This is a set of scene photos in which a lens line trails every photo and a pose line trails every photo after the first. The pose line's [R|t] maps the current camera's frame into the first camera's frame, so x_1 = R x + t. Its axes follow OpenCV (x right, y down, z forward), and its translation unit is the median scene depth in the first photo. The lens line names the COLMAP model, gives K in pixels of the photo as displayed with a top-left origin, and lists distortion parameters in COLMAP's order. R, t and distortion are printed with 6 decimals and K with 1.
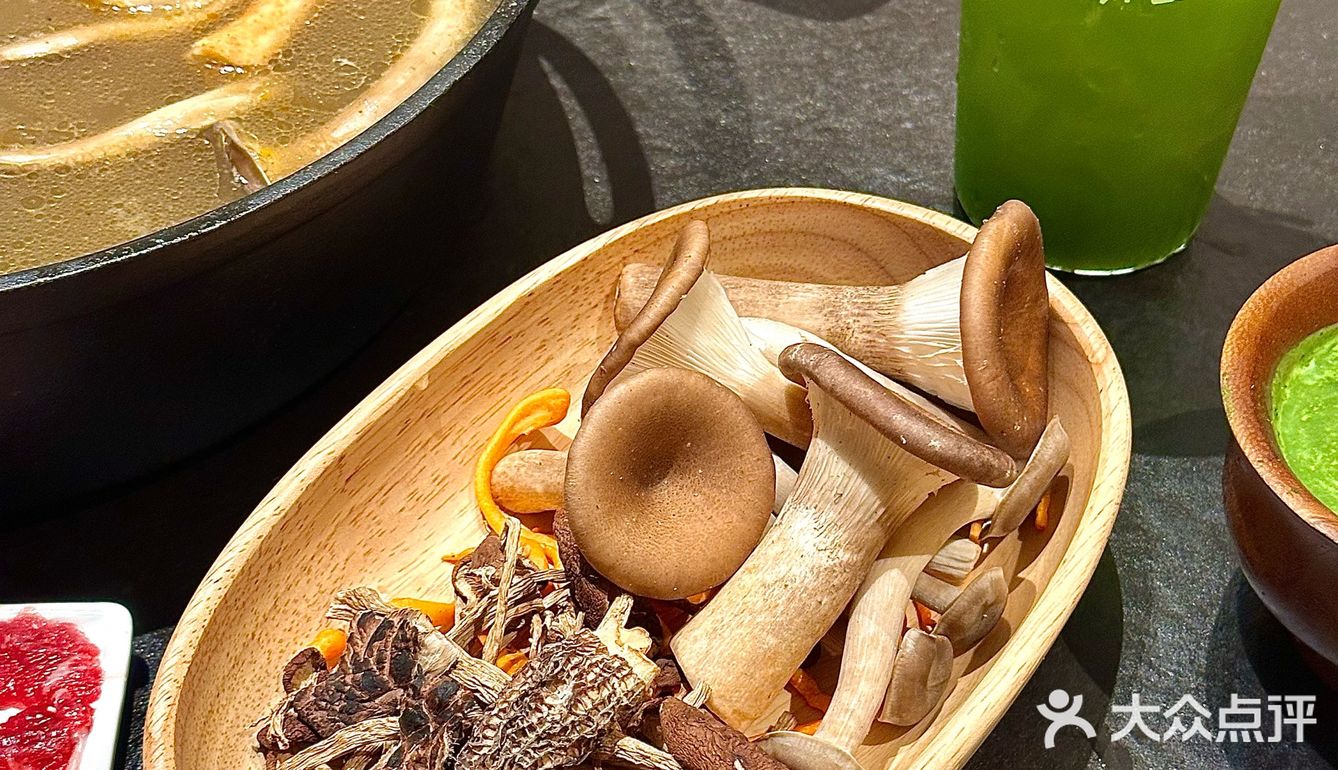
lens RADIAL K [[2539.3, 0, 669.0], [0, 2539.3, 385.0], [0, 0, 1]] dist [0.189898, -0.440120]
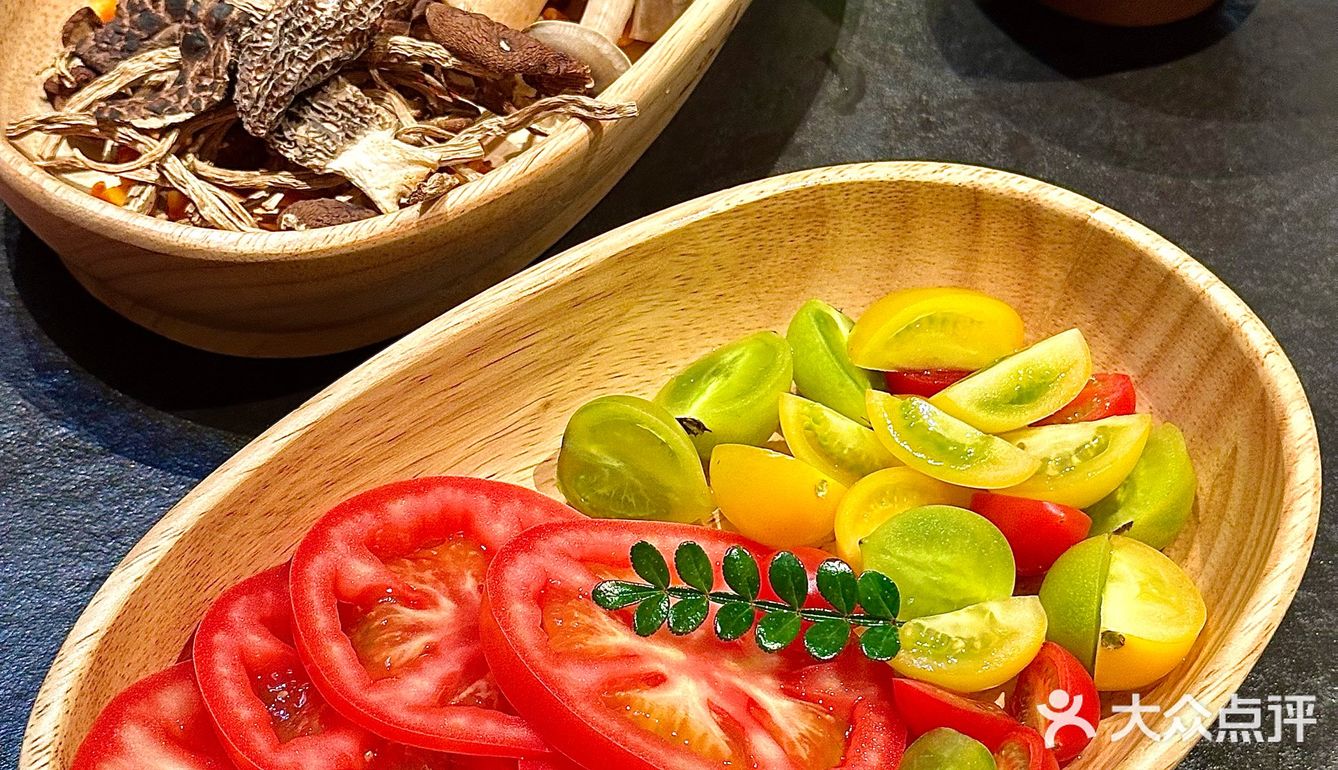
lens RADIAL K [[2539.3, 0, 669.0], [0, 2539.3, 385.0], [0, 0, 1]] dist [0.189898, -0.440120]
pose [[0.991113, -0.089934, 0.098017, -0.021550], [0.083416, 0.994145, 0.068688, 0.216662], [-0.103620, -0.059902, 0.992811, -0.084259]]
